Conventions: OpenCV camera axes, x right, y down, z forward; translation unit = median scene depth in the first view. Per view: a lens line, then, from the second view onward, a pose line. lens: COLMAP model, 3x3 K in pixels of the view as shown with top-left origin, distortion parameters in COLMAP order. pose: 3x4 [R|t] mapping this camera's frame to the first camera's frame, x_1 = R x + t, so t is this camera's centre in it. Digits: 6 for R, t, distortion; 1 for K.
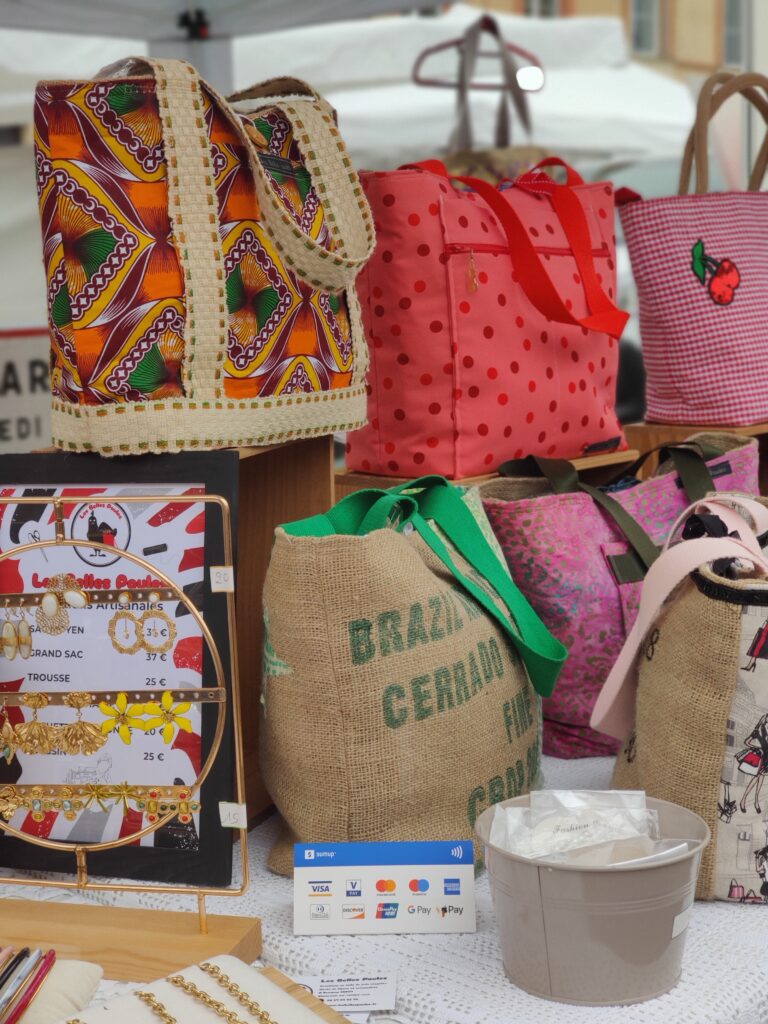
lens RADIAL K [[2209.8, 0, 384.4], [0, 2209.8, 518.4], [0, 0, 1]] dist [0.485888, 0.000000]
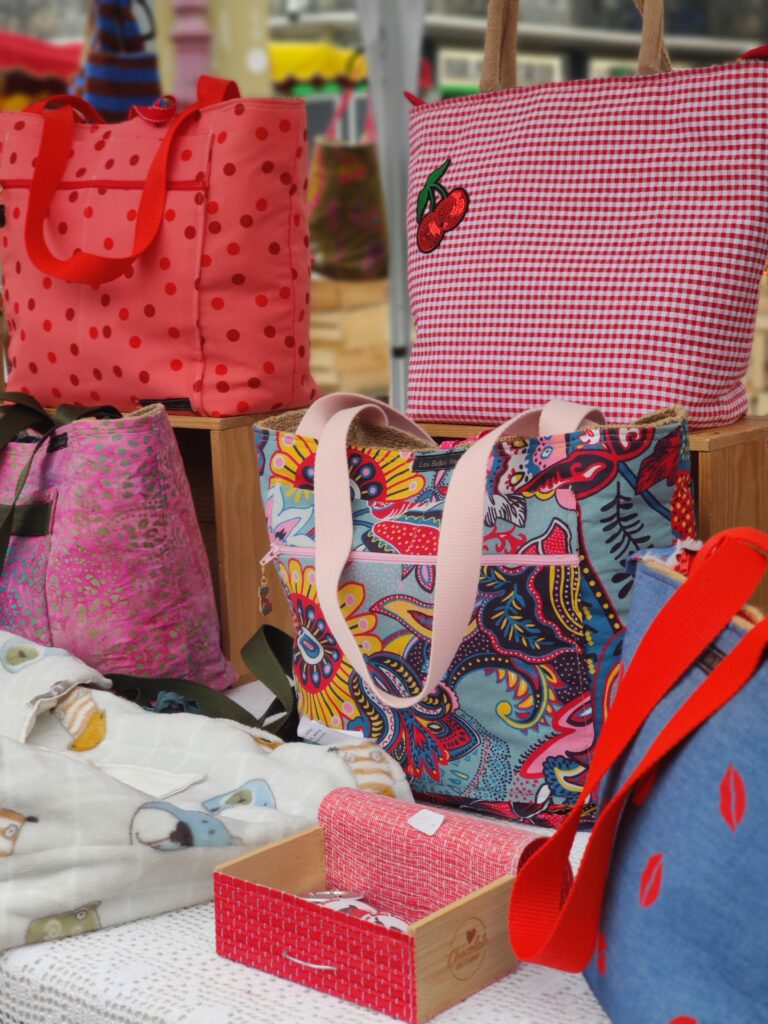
lens RADIAL K [[2209.8, 0, 384.0], [0, 2209.8, 512.2], [0, 0, 1]] dist [0.485888, 0.000000]
pose [[-0.079020, 0.177255, -0.980988, 0.935792], [-0.062282, 0.981264, 0.182322, -0.151337], [0.994926, 0.075505, -0.066500, 1.093914]]
